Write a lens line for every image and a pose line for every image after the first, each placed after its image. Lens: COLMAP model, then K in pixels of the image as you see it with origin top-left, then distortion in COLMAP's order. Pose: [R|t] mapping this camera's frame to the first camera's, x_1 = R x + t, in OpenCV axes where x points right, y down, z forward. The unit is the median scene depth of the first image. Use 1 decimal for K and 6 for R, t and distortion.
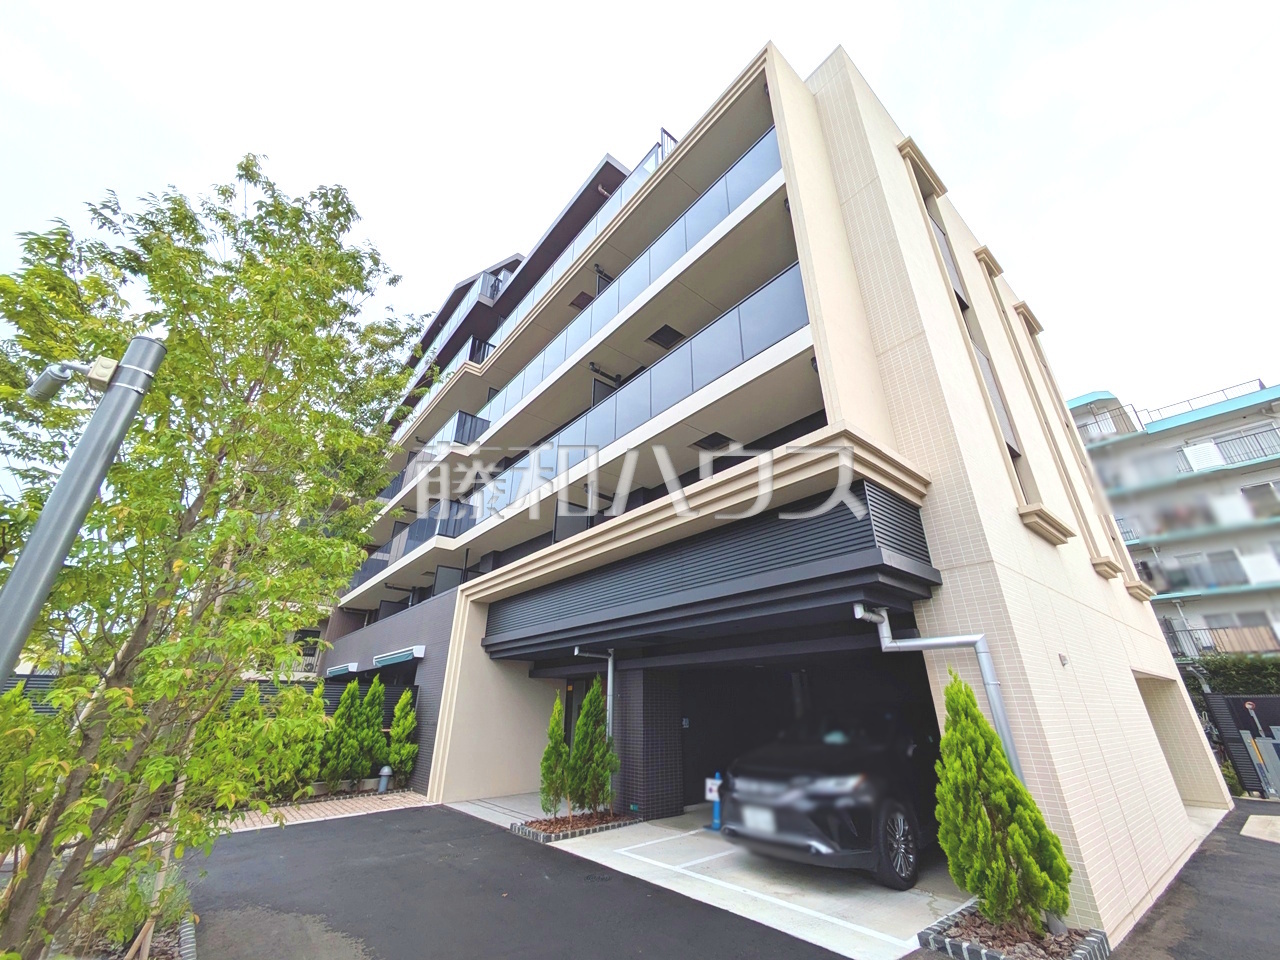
lens RADIAL K [[509.7, 0, 640.0], [0, 509.7, 480.0], [0, 0, 1]] dist [-0.000241, -0.000602]
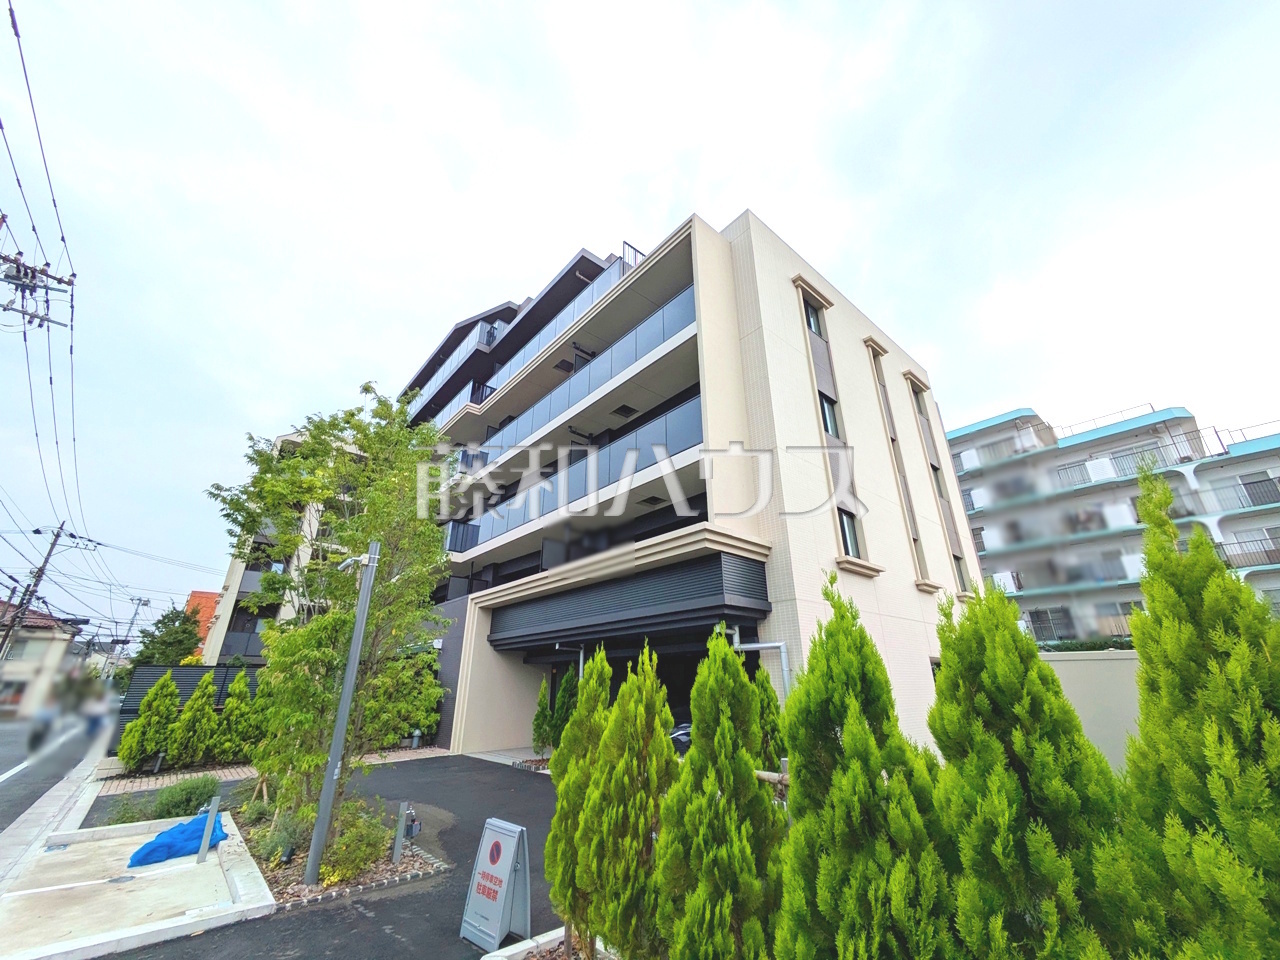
lens RADIAL K [[509.7, 0, 642.9], [0, 509.7, 482.6], [0, 0, 1]] dist [-0.002244, -0.000311]
pose [[0.999734, 0.000454, 0.023053, 0.067164], [-0.001401, 0.999155, 0.041071, -0.148134], [-0.023014, -0.041093, 0.998890, -0.336122]]
